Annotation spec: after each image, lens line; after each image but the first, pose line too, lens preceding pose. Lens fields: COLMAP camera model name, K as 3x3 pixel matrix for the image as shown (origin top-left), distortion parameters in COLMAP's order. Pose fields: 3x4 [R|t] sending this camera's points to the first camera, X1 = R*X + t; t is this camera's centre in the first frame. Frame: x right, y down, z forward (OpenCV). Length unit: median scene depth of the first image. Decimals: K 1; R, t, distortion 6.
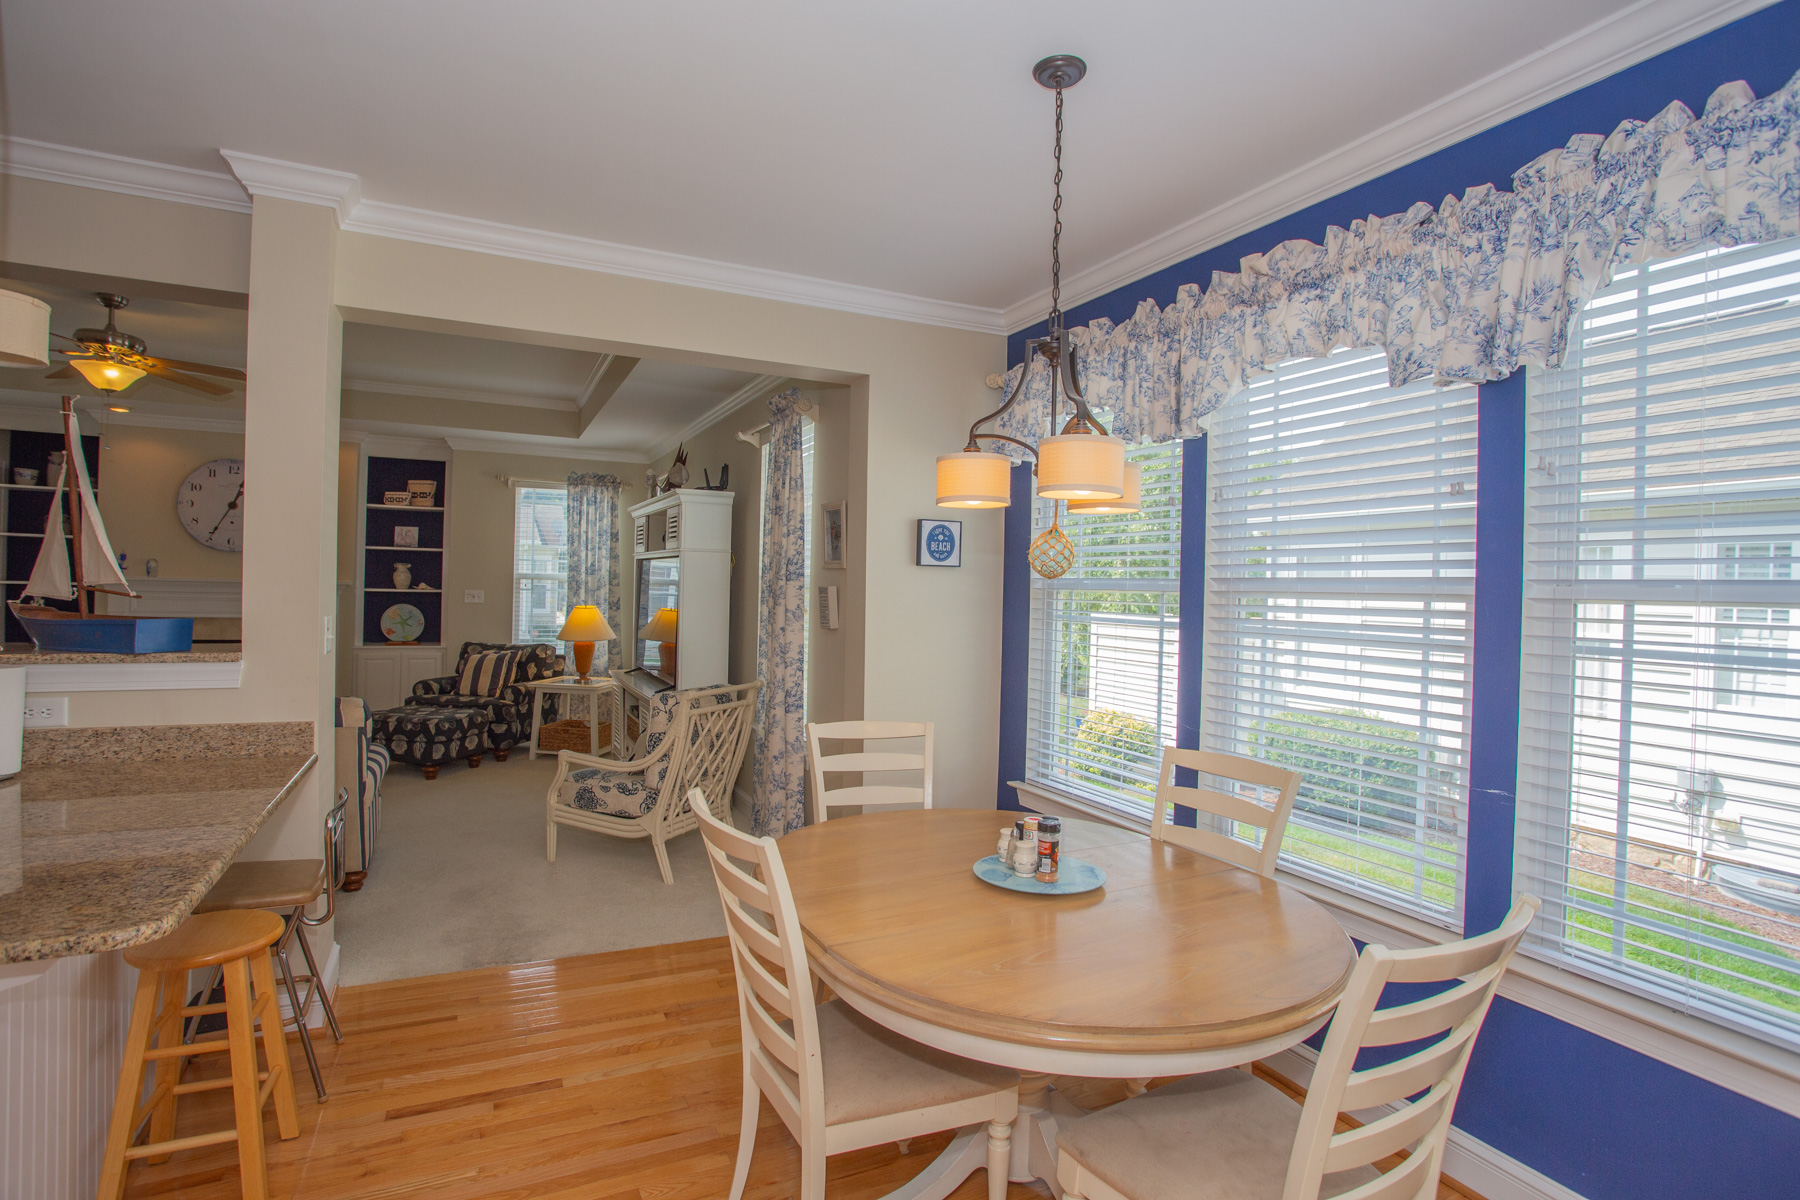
lens RADIAL K [[875.1, 0, 890.2], [0, 875.1, 593.6], [0, 0, 1]] dist [-0.075717, 0.031255]
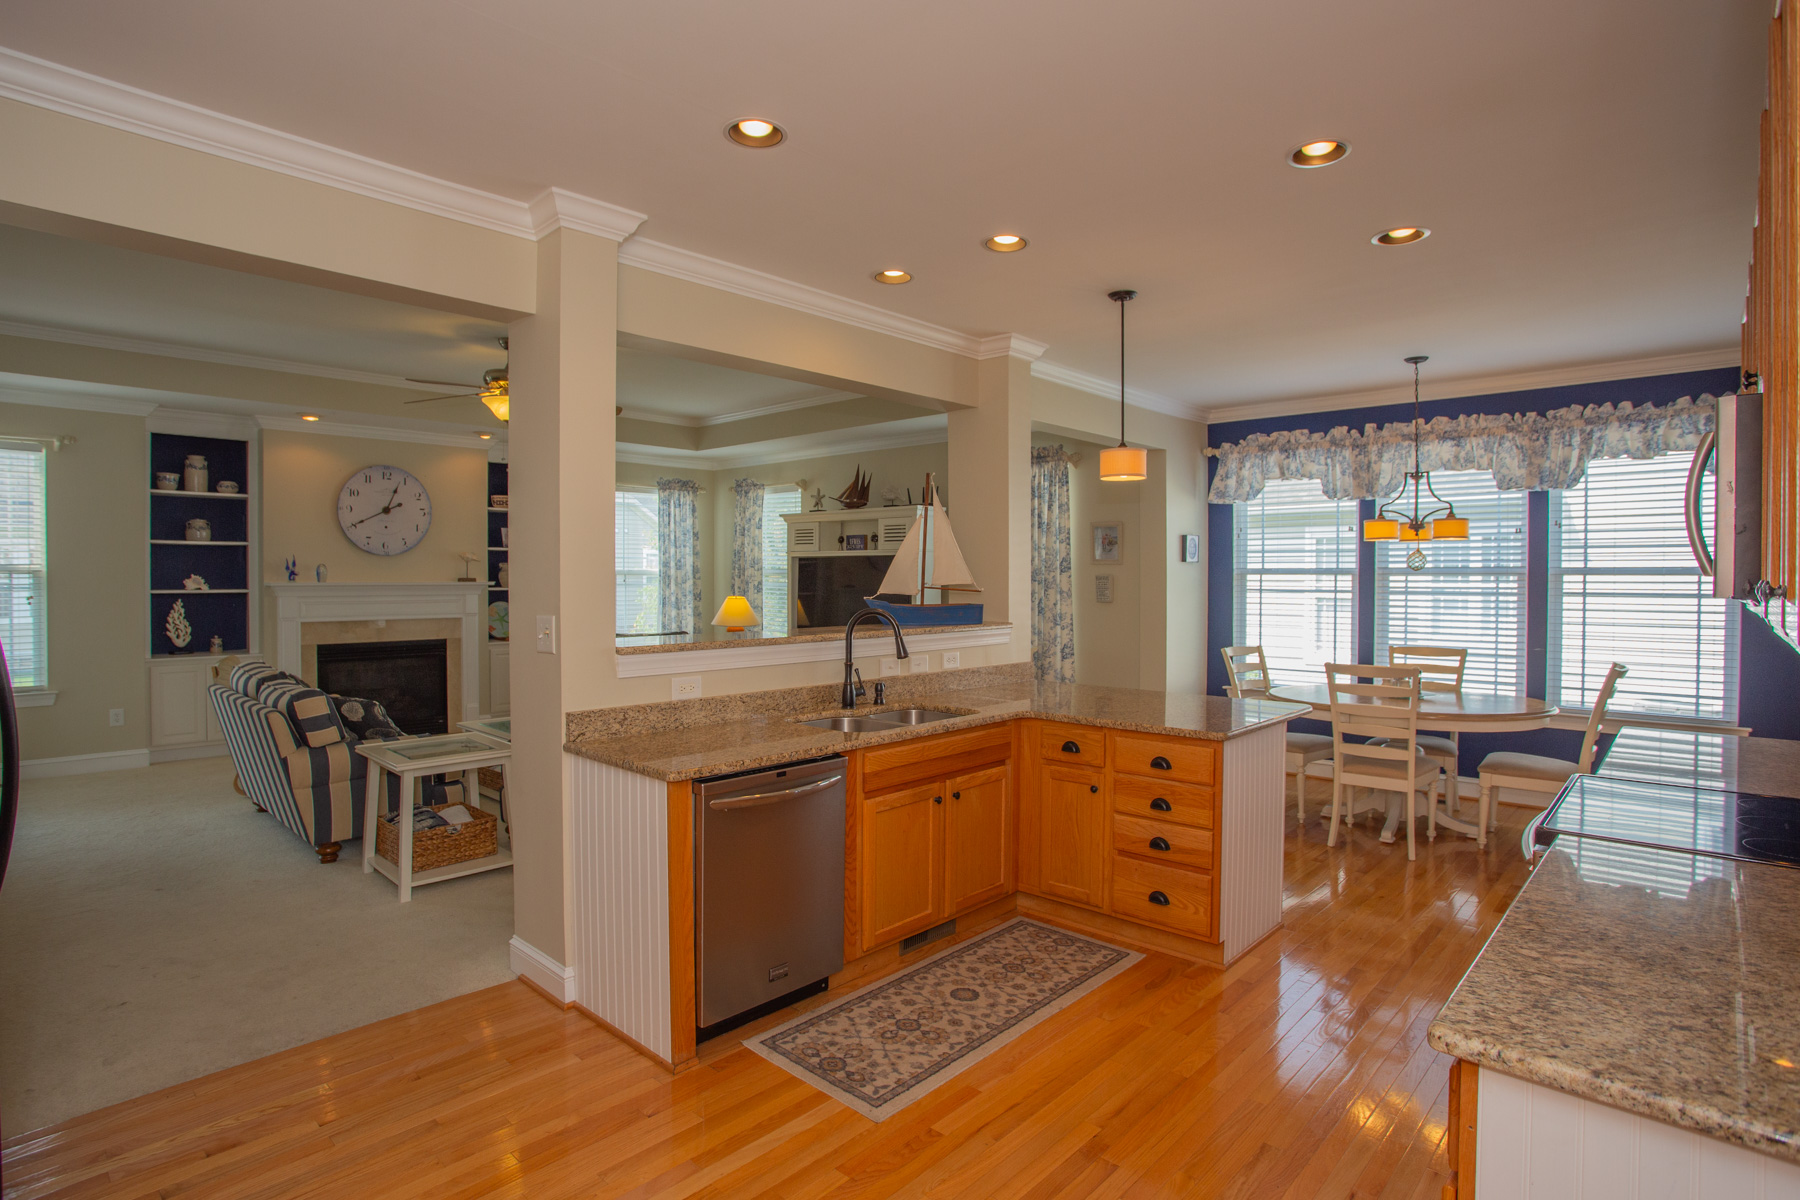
lens RADIAL K [[925.8, 0, 886.4], [0, 925.8, 588.1], [0, 0, 1]] dist [-0.087043, 0.049910]
pose [[0.934847, -0.029723, 0.353803, -0.551447], [0.025014, 0.999527, 0.017876, -0.013344], [-0.354167, -0.007861, 0.935149, -0.222192]]
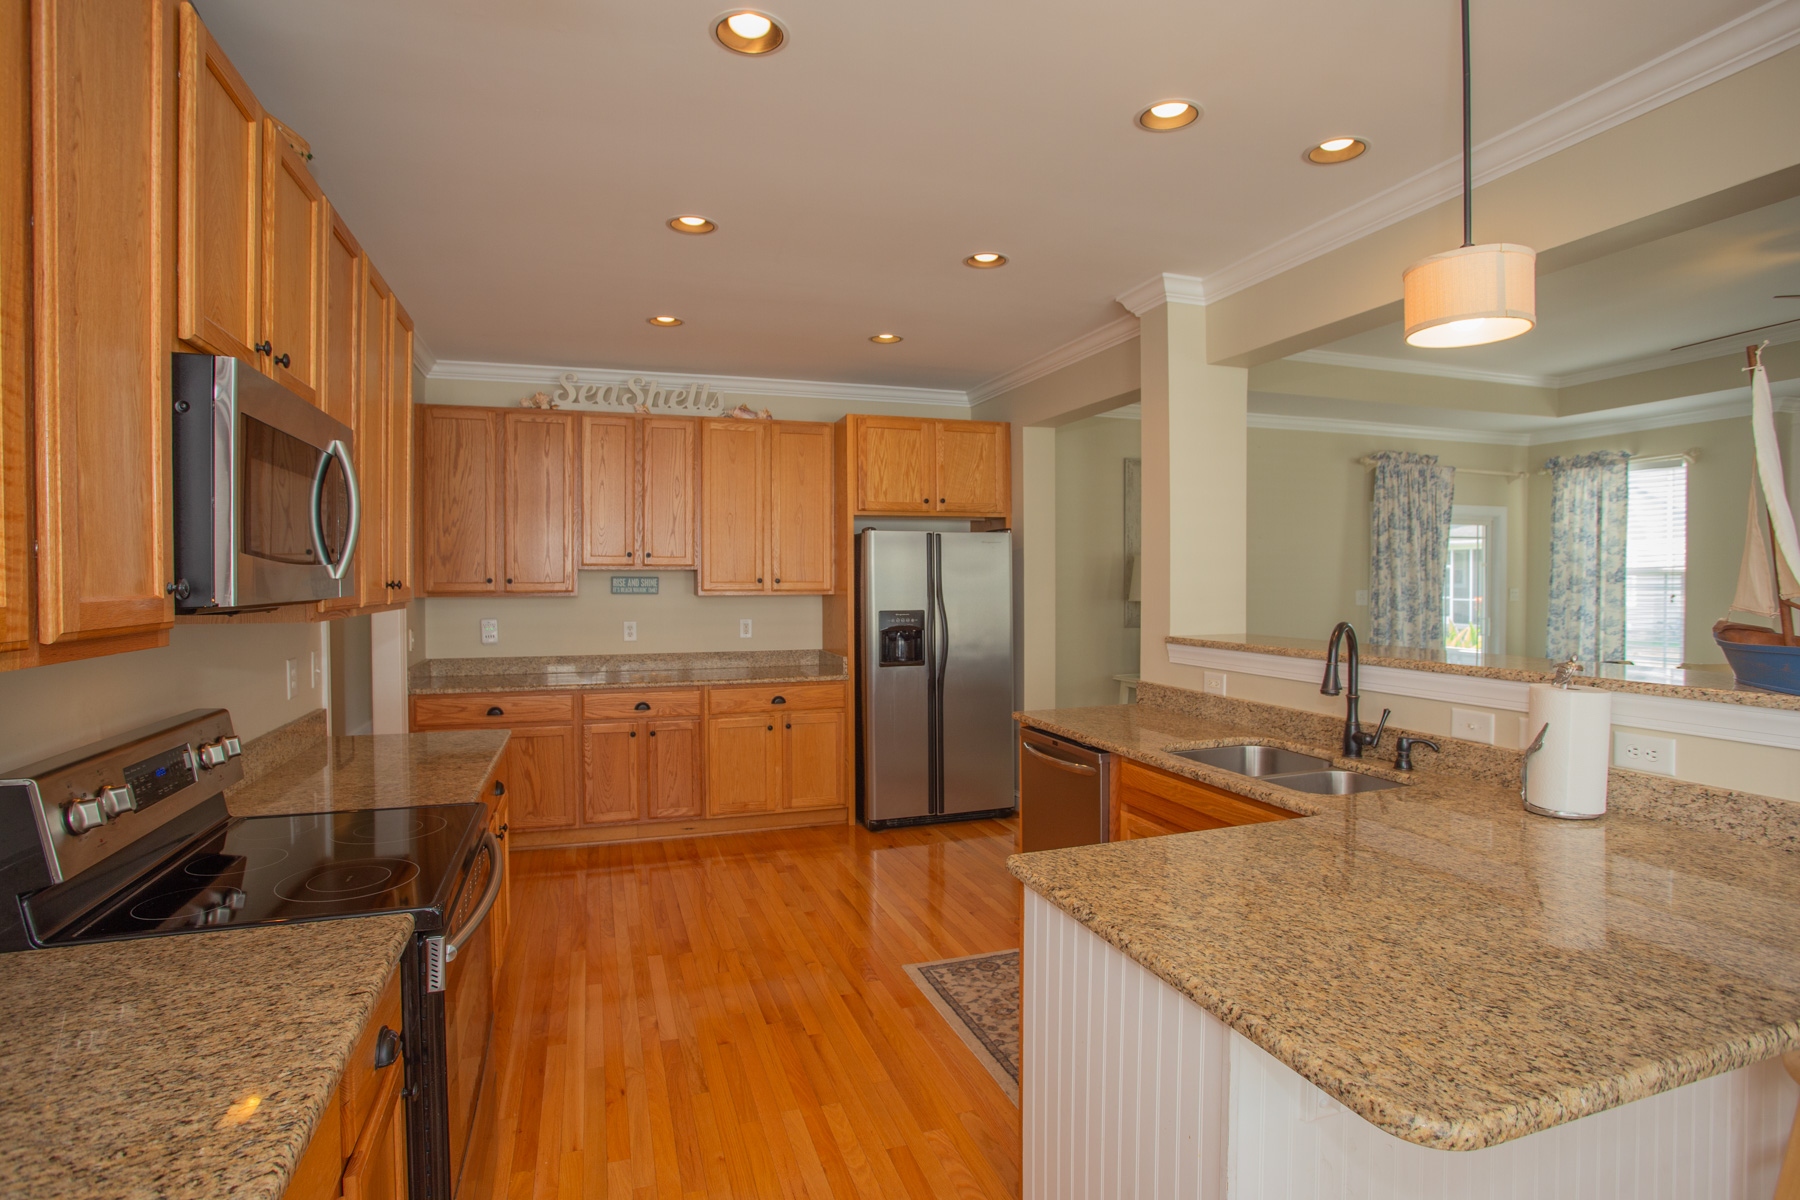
lens RADIAL K [[884.4, 0, 900.0], [0, 884.4, 600.0], [0, 0, 1]] dist [-0.045532, 0.017541]
pose [[-0.114143, -0.002289, -0.993462, -0.029199], [-0.004359, 0.999989, -0.001804, -0.000947], [0.993455, 0.004125, -0.114151, 0.113129]]
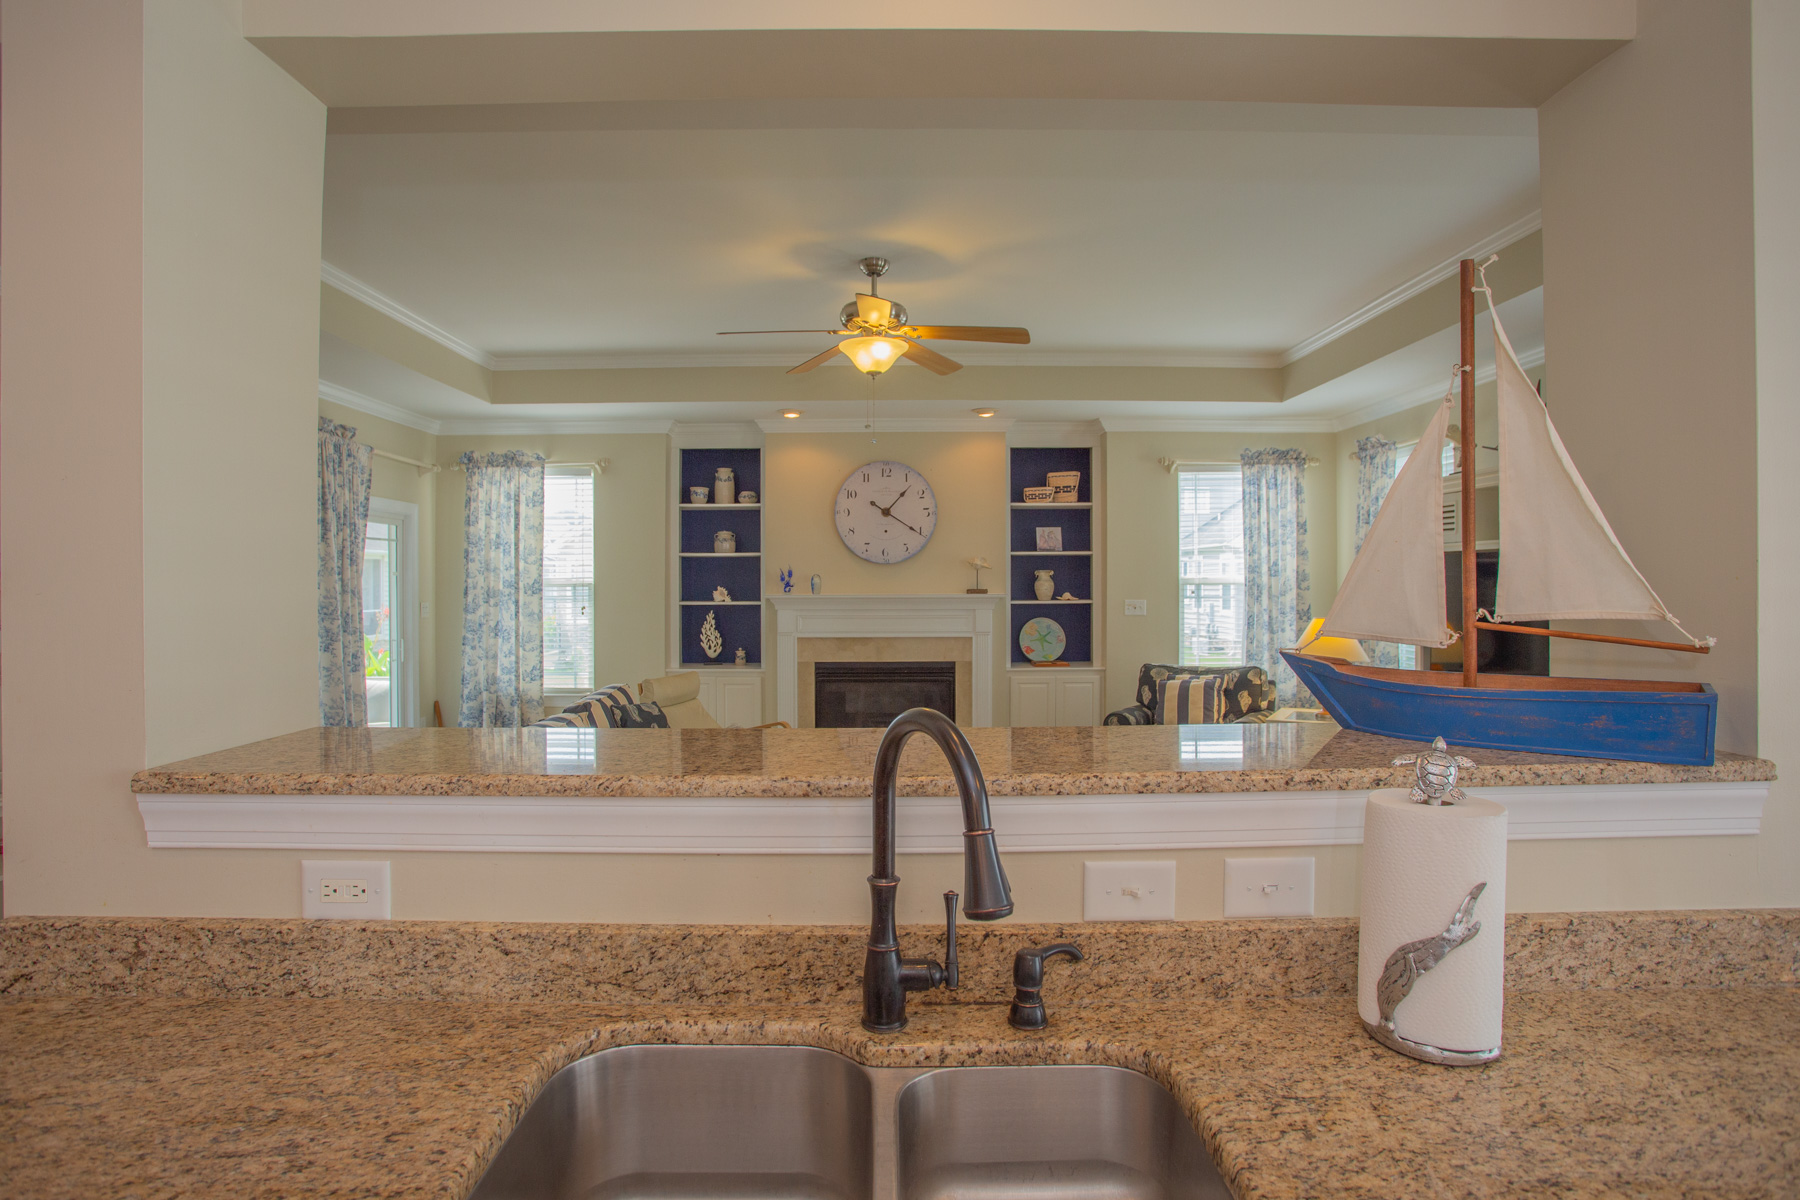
lens RADIAL K [[909.1, 0, 892.2], [0, 909.1, 594.1], [0, 0, 1]] dist [-0.079786, 0.035001]
pose [[0.902154, -0.026110, -0.430624, -0.328586], [0.025785, 0.999646, -0.006592, -0.010007], [0.430644, -0.005157, 0.902507, 0.119636]]
